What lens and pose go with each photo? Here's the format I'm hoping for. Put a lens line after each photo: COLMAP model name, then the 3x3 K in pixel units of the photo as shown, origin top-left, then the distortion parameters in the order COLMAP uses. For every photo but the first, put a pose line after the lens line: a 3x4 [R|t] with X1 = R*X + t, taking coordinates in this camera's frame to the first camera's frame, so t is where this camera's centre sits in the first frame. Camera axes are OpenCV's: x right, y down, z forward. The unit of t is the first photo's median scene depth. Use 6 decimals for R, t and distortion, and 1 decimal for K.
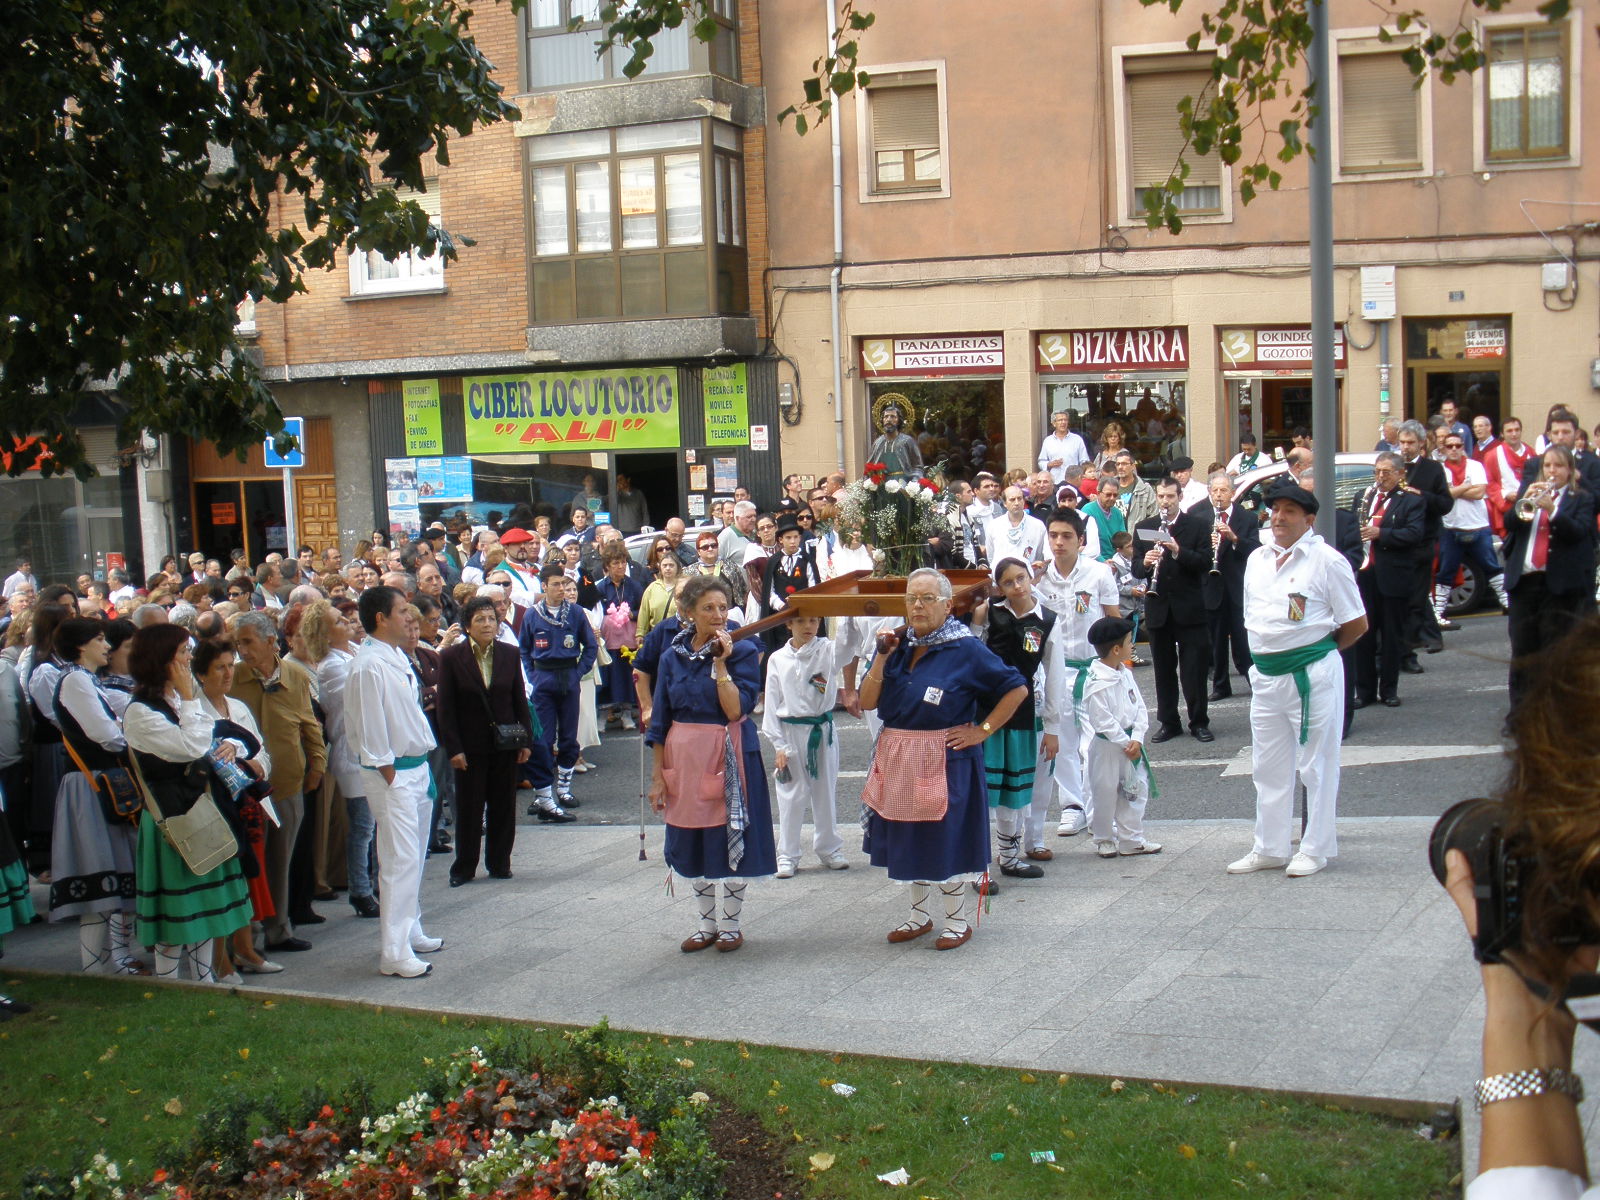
lens RADIAL K [[1739.8, 0, 752.2], [0, 1739.8, 597.0], [0, 0, 1]] dist [-0.300581, 0.391704]
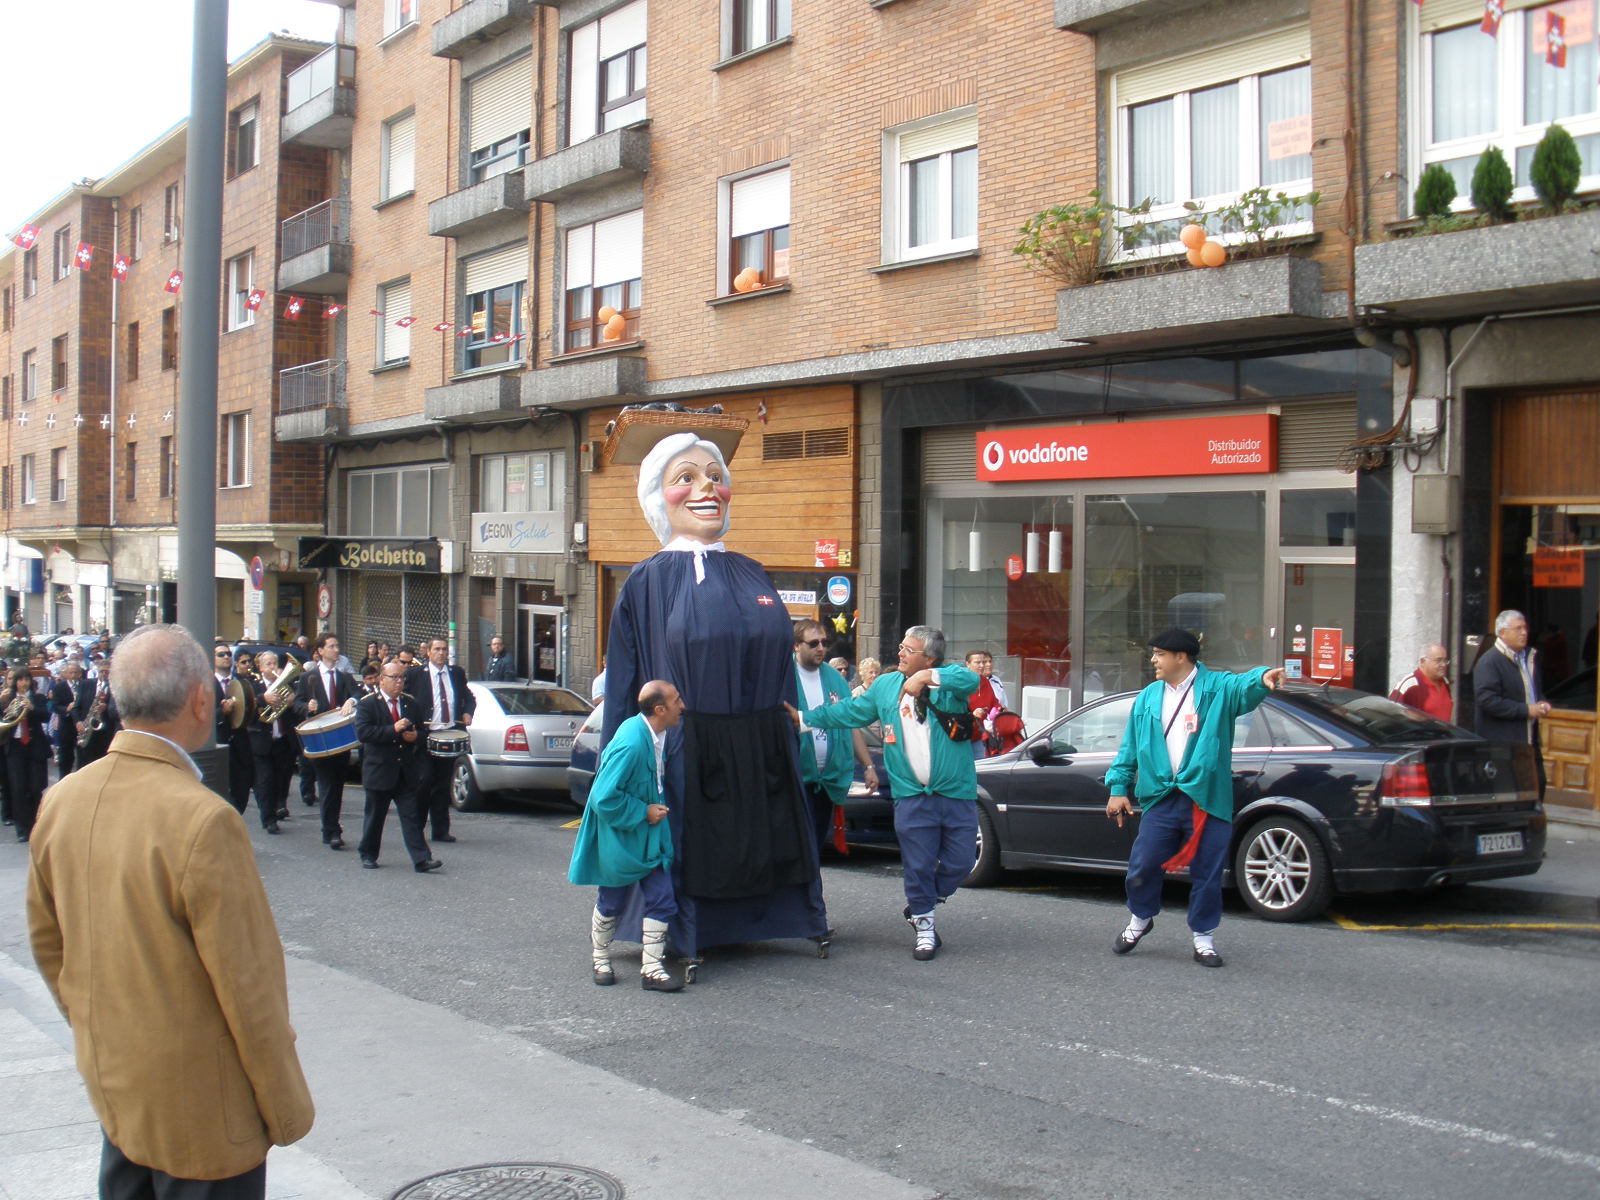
lens RADIAL K [[1739.8, 0, 752.2], [0, 1739.8, 597.0], [0, 0, 1]] dist [-0.300581, 0.391704]
pose [[0.822129, 0.063372, -0.565764, -0.252496], [-0.114115, 0.991960, -0.054712, 0.018044], [0.557748, 0.109542, 0.822750, 0.493777]]
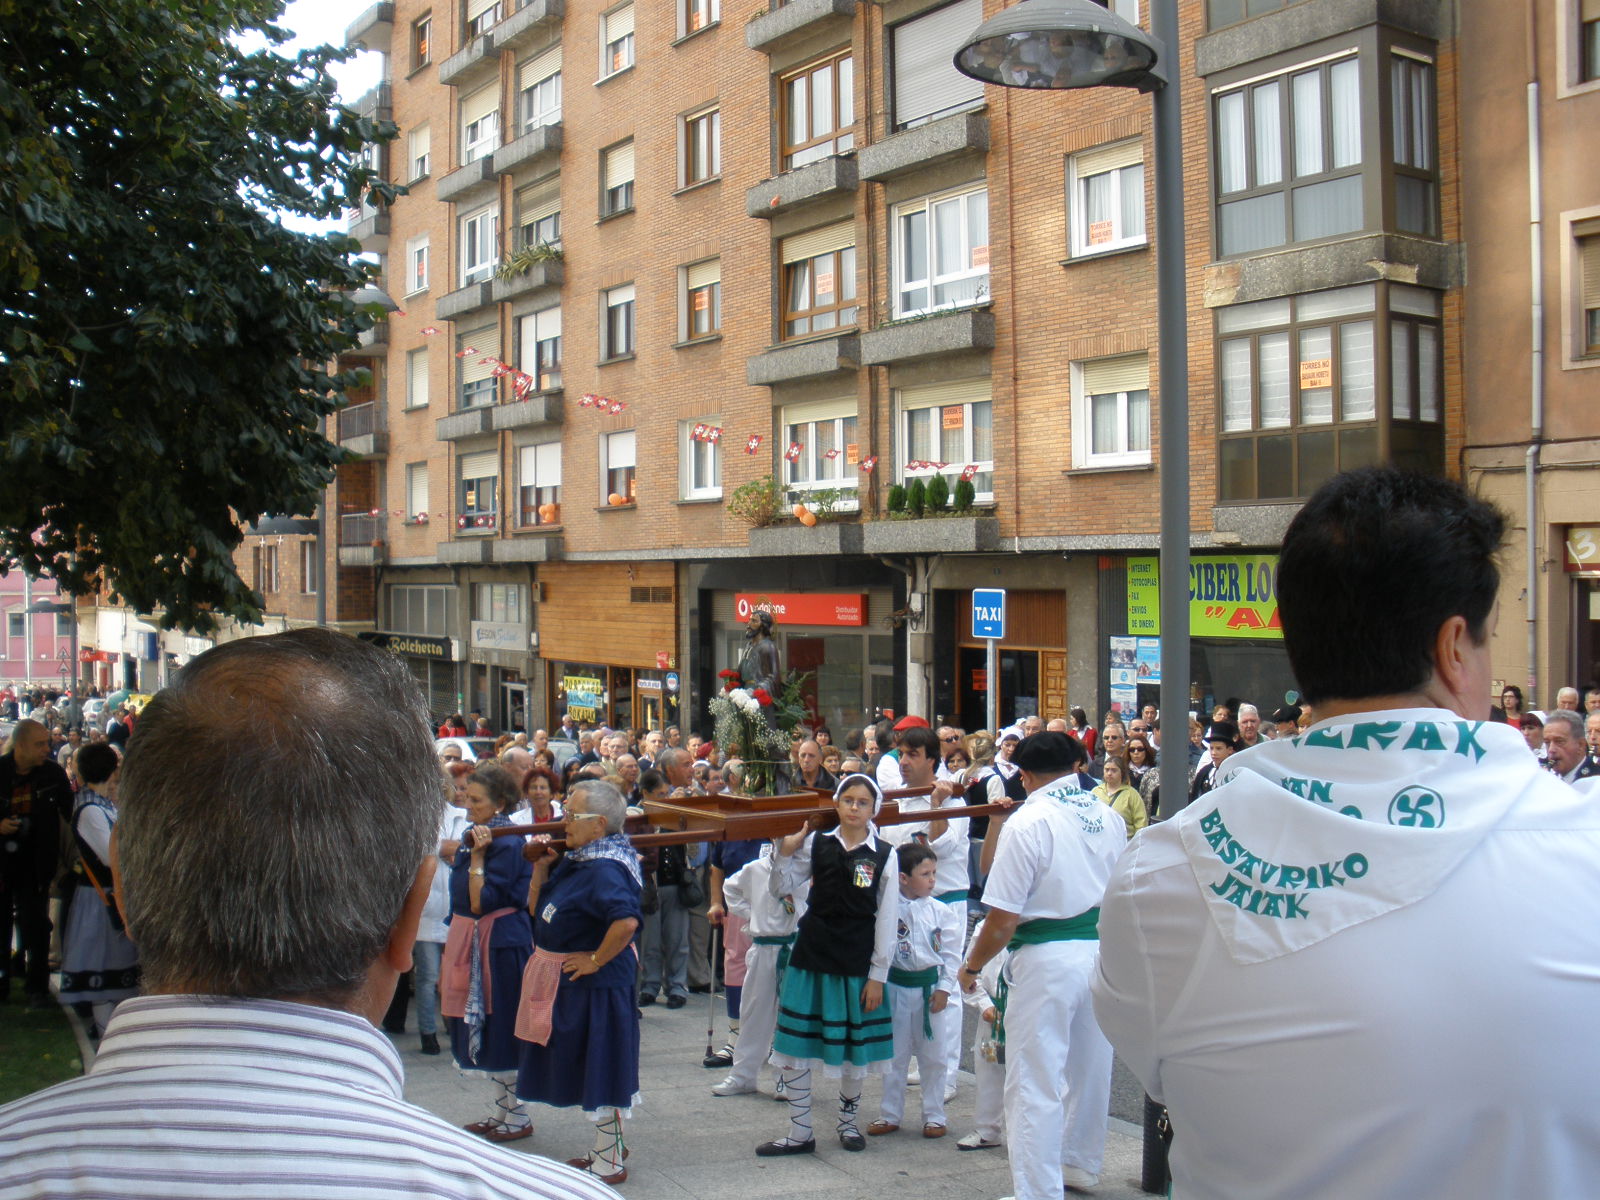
lens RADIAL K [[1739.8, 0, 752.2], [0, 1739.8, 597.0], [0, 0, 1]] dist [-0.300581, 0.391704]
pose [[0.801465, 0.040179, -0.596691, 0.218137], [-0.099368, 0.992818, -0.066618, -0.017384], [0.589729, 0.112684, 0.799701, 0.091099]]
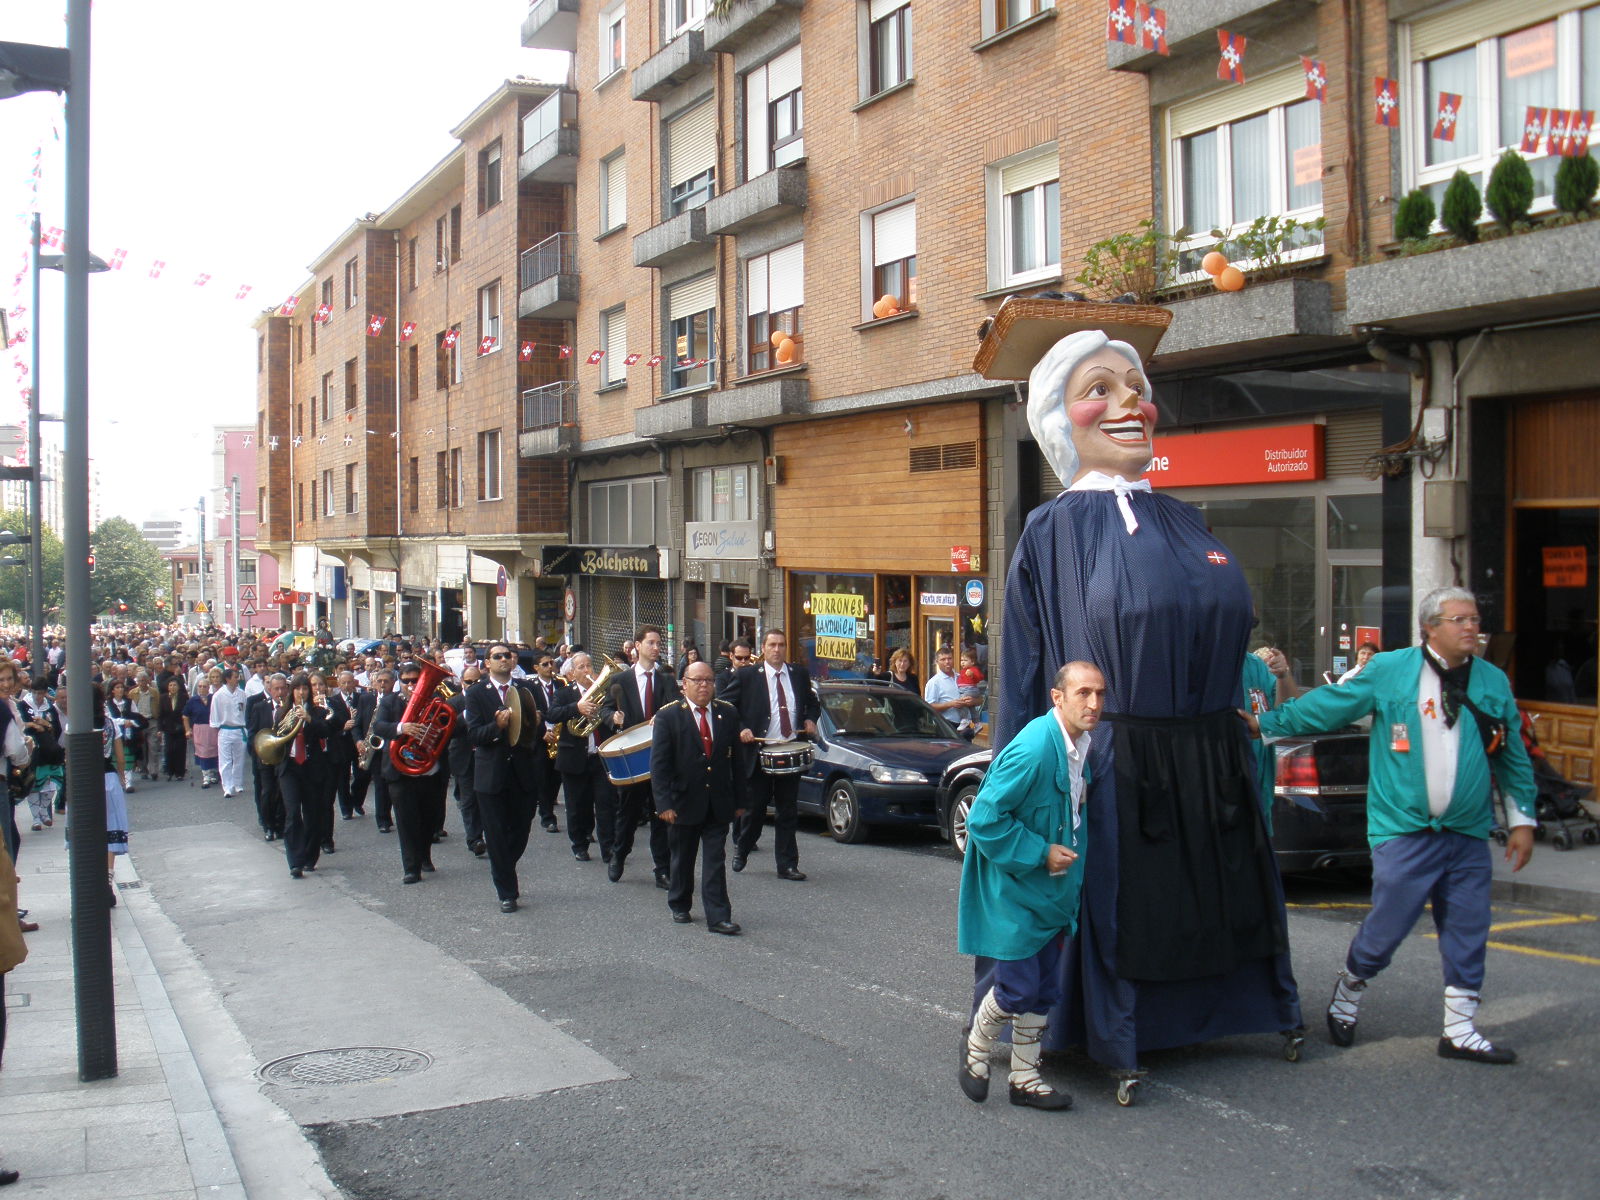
lens RADIAL K [[1739.8, 0, 752.2], [0, 1739.8, 597.0], [0, 0, 1]] dist [-0.300581, 0.391704]
pose [[0.696253, 0.055668, -0.715635, -0.127058], [-0.109343, 0.993578, -0.029093, 0.004444], [0.709420, 0.098505, 0.697868, 0.499842]]
